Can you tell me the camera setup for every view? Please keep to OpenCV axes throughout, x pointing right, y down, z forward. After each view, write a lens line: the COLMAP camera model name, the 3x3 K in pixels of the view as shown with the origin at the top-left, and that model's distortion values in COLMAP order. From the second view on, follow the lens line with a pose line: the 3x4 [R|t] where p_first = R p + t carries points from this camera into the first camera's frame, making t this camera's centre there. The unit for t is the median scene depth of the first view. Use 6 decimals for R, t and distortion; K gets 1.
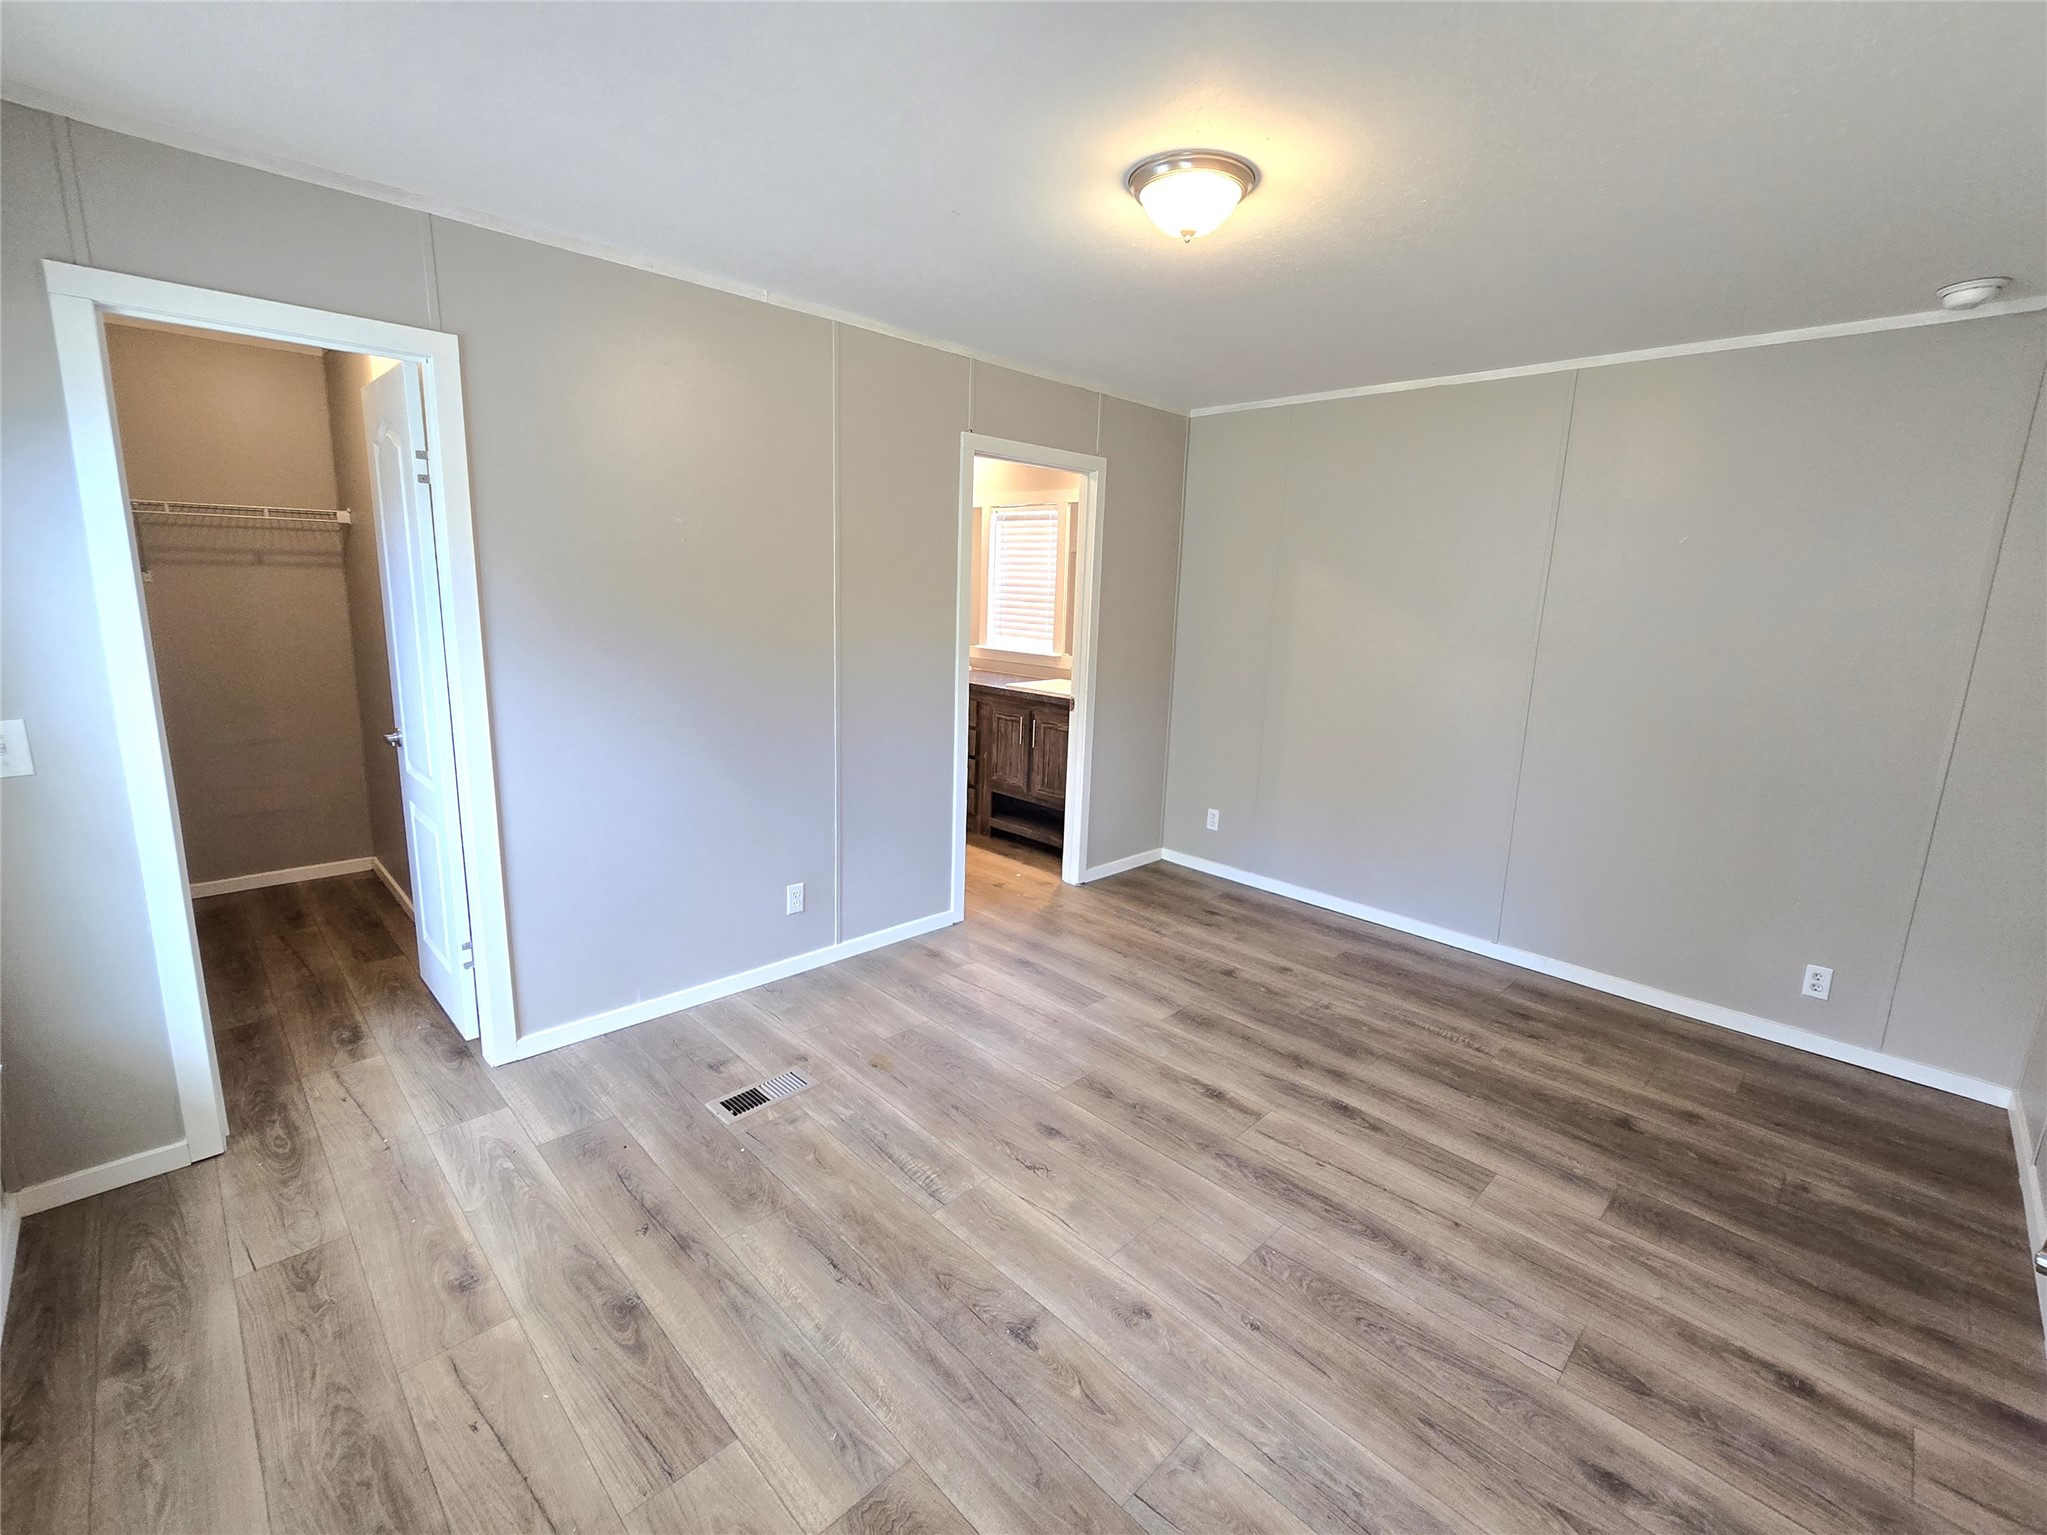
lens RADIAL K [[896.4, 0, 1039.2], [0, 896.4, 712.1], [0, 0, 1]] dist [-0.001370, -0.000906]
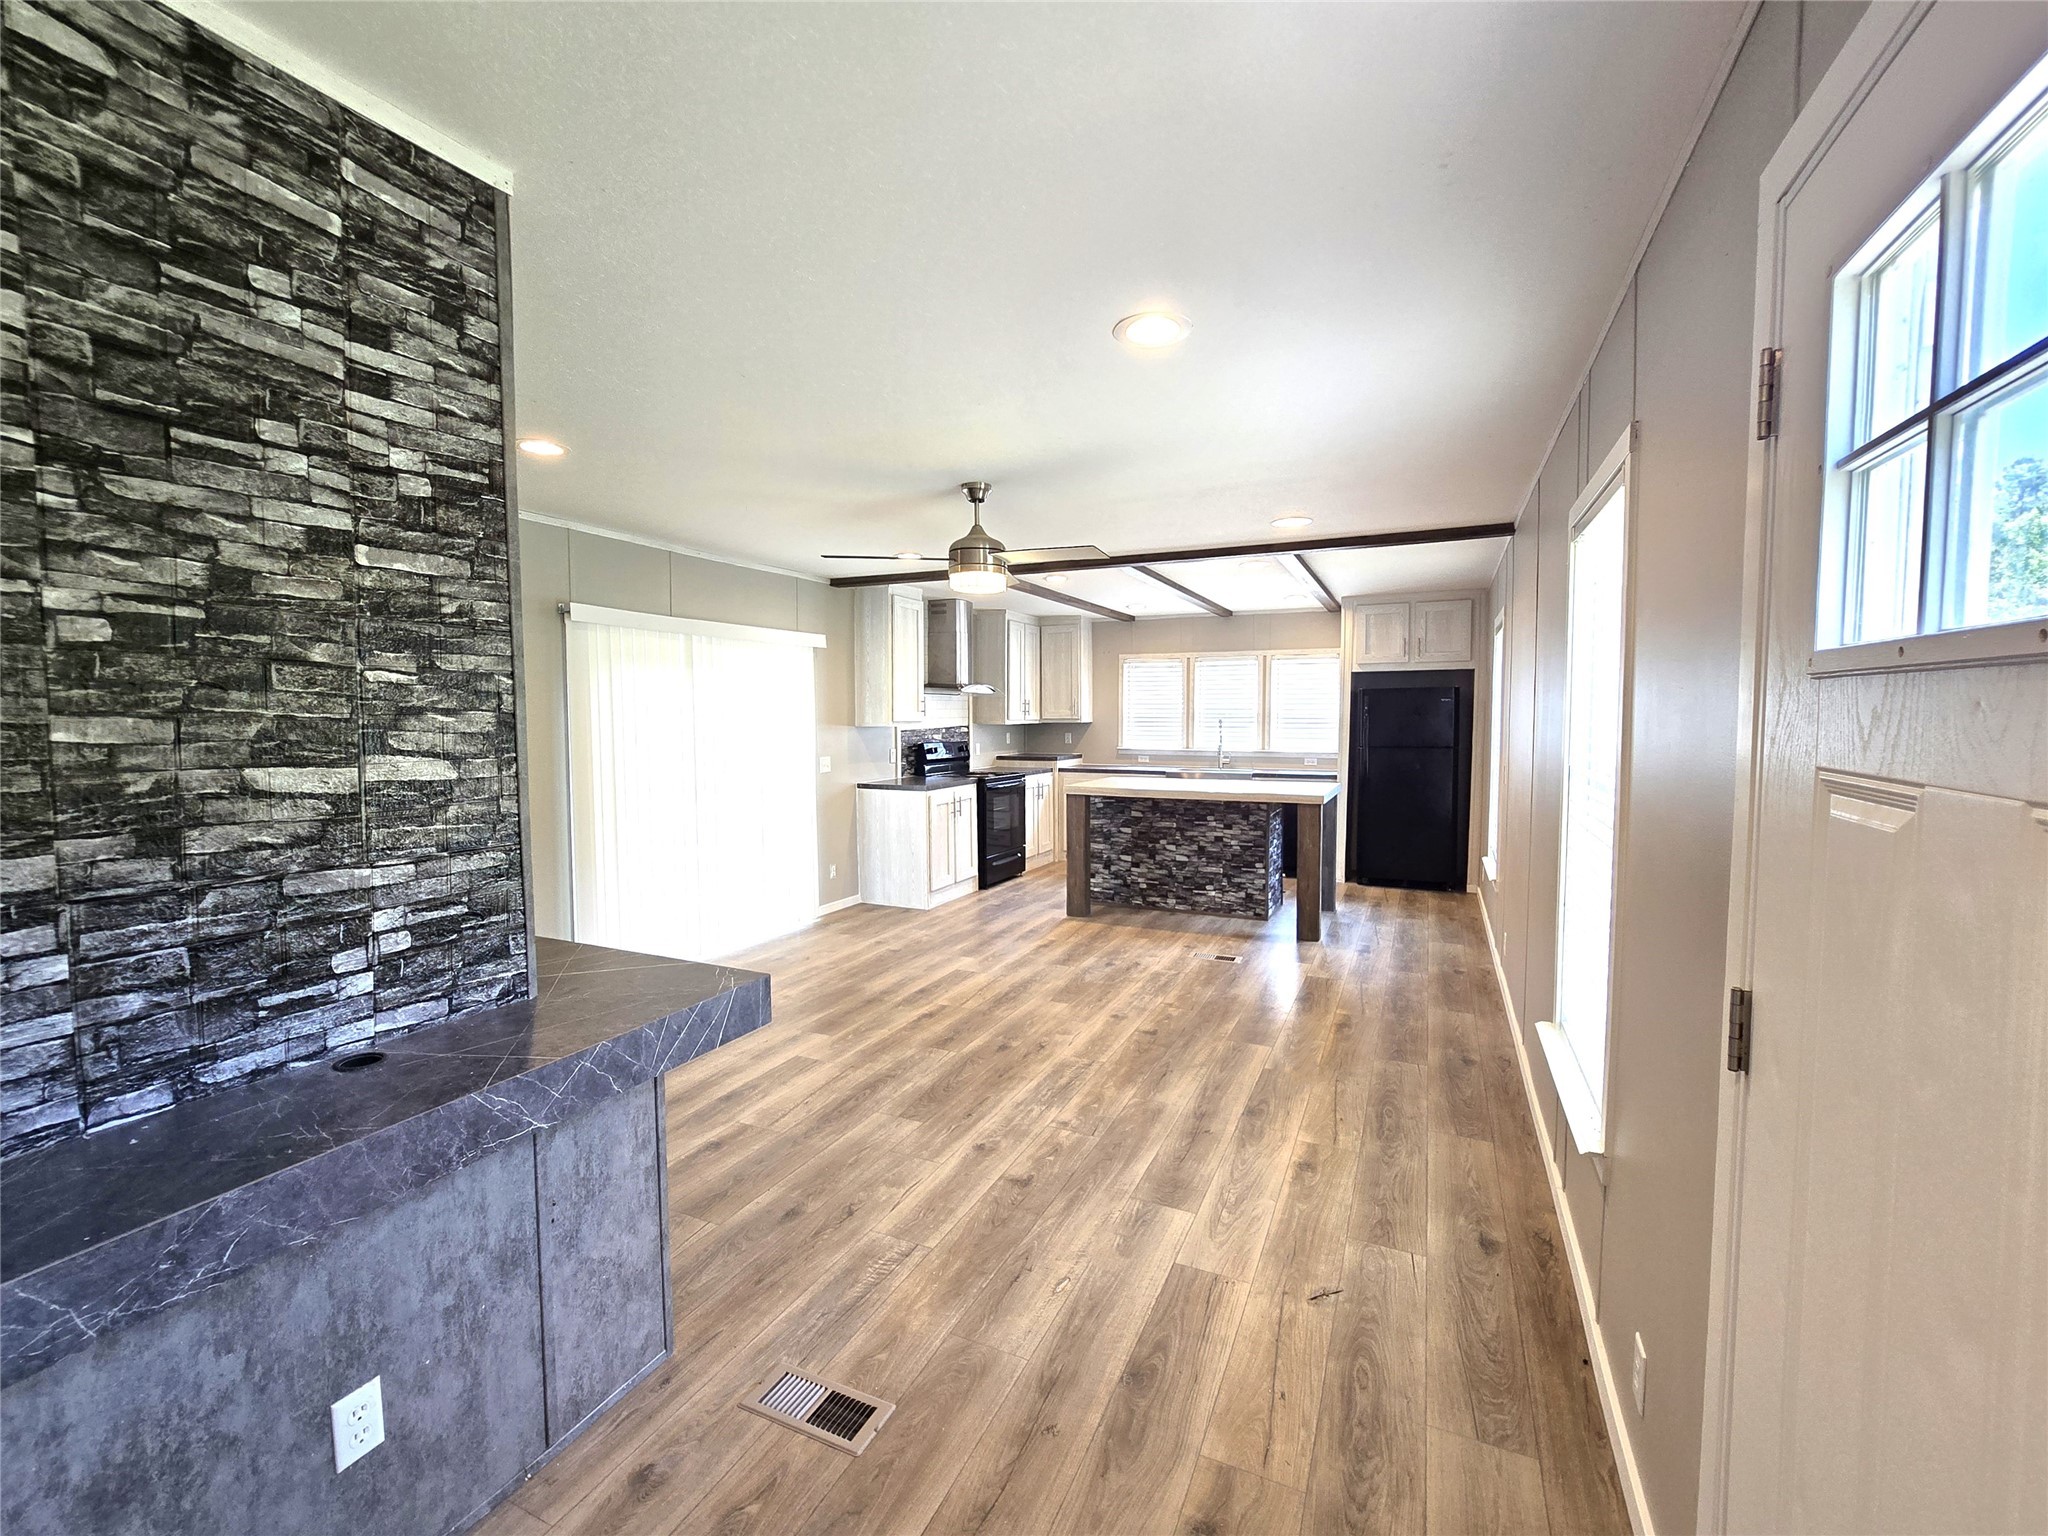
lens RADIAL K [[875.5, 0, 1024.0], [0, 875.5, 768.0], [0, 0, 1]] dist [-0.009578, 0.000200]
pose [[-0.340569, -0.091765, 0.935731, -1.430214], [0.127557, 0.981515, 0.142681, -0.224355], [-0.931527, 0.167951, -0.322568, 1.441373]]
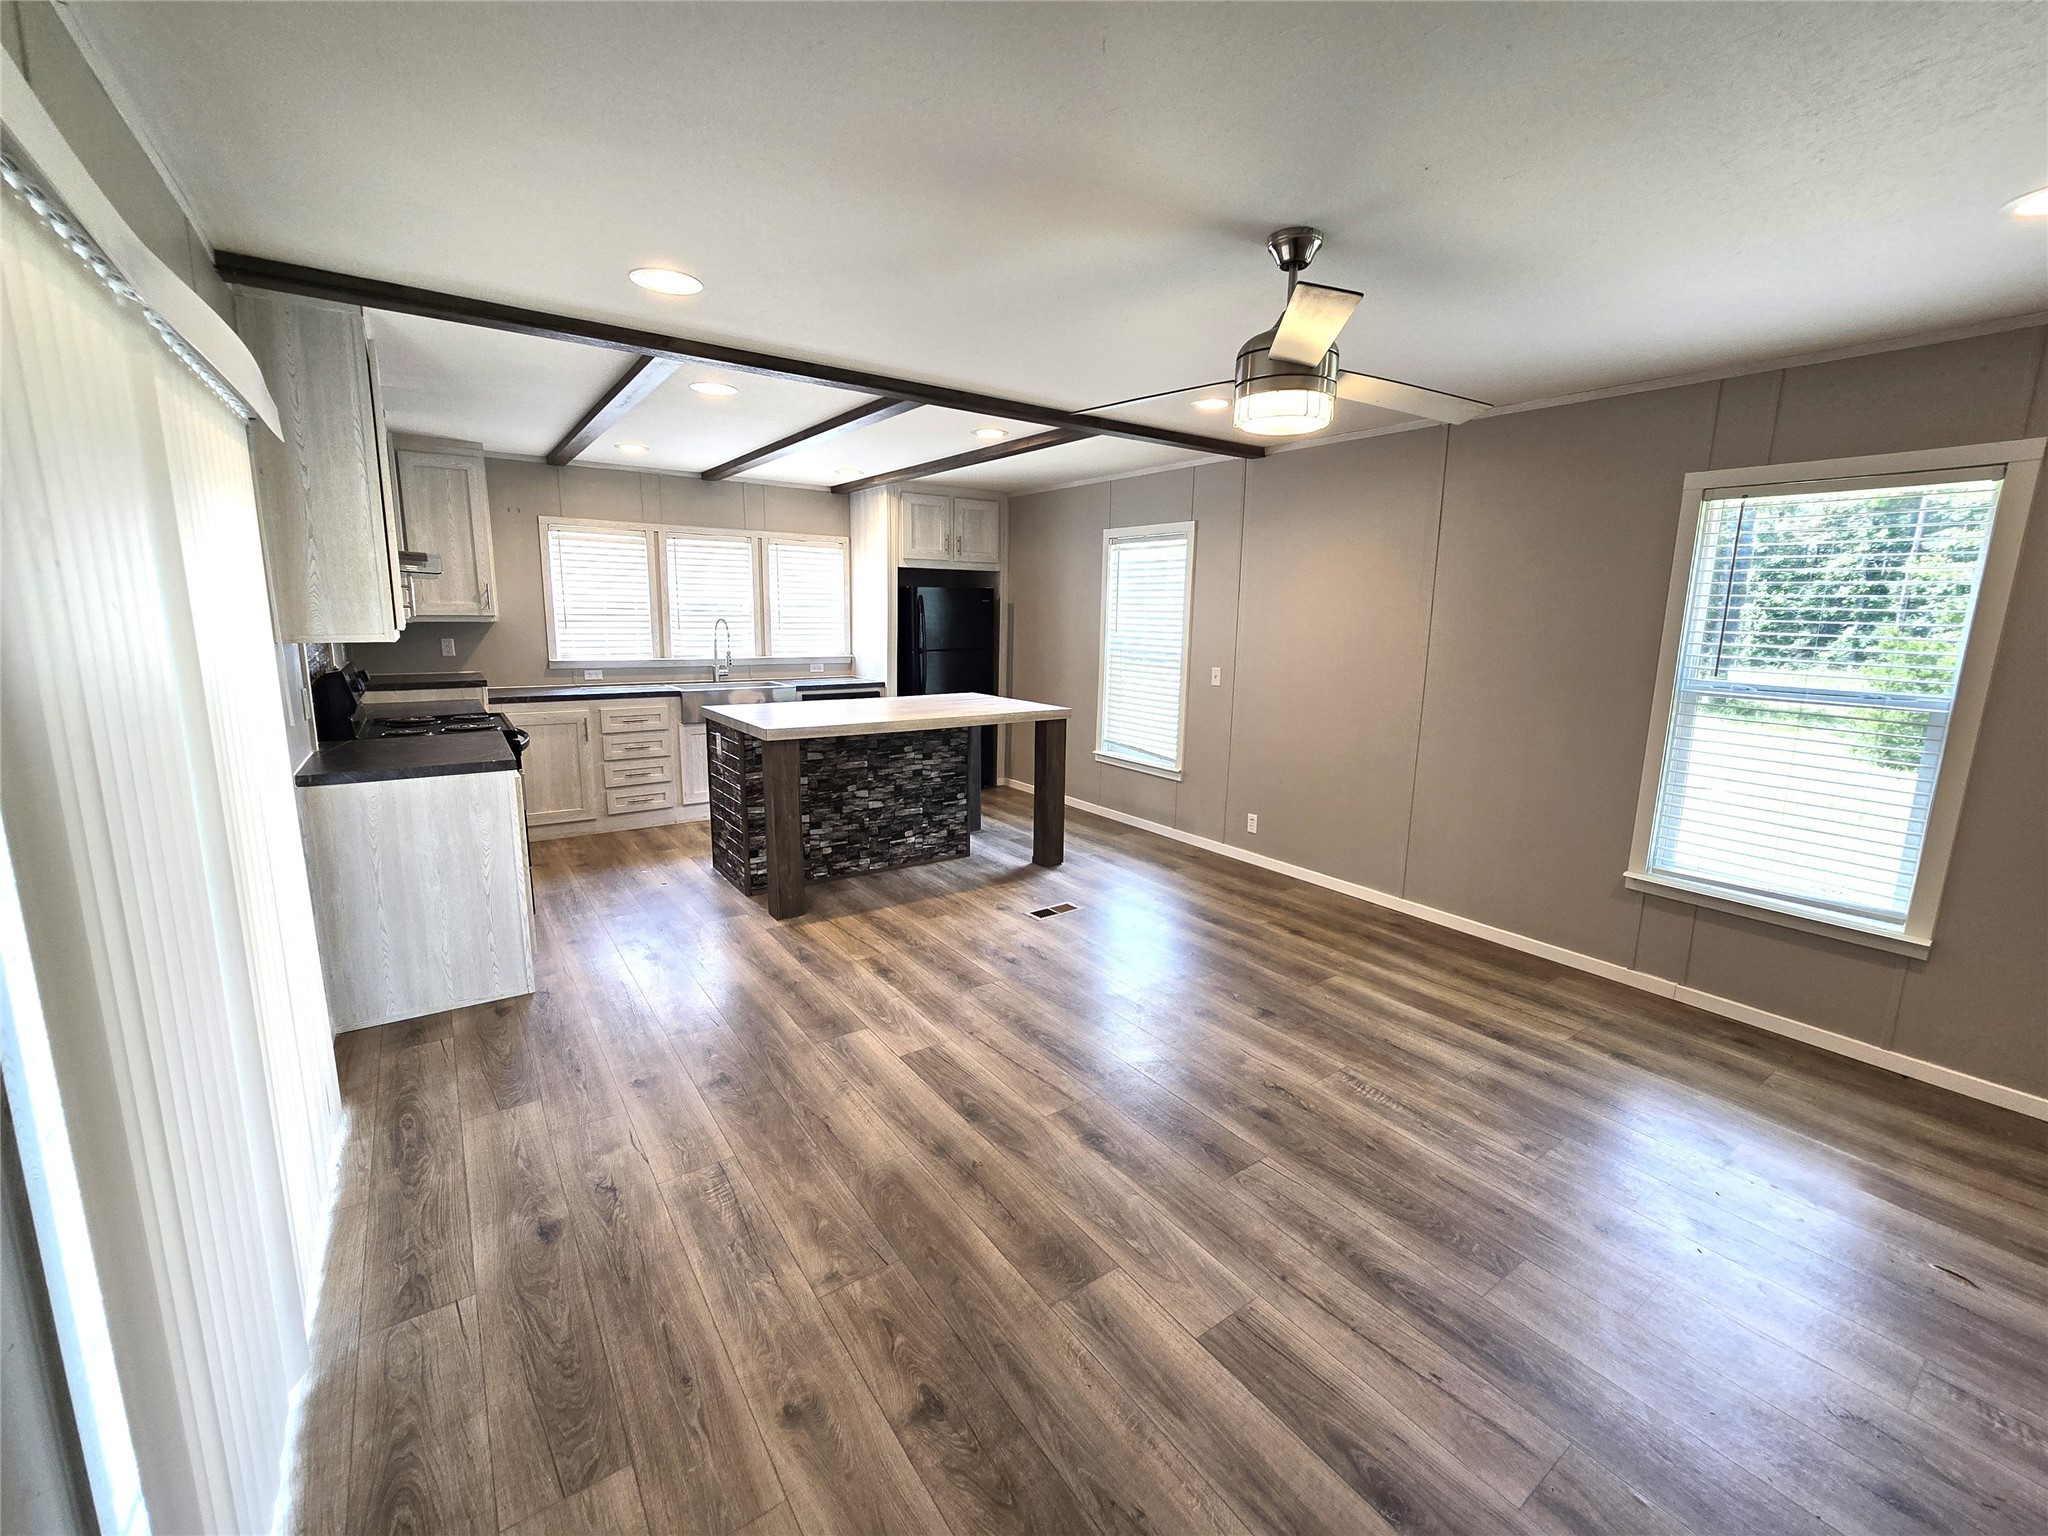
lens RADIAL K [[848.9, 0, 1049.7], [0, 848.9, 763.4], [0, 0, 1]] dist [-0.008231, -0.000095]
pose [[-0.987043, -0.079604, 0.139316, 0.170434], [-0.030756, 0.946021, 0.322644, -0.264370], [-0.157480, 0.314179, -0.936211, 1.954910]]
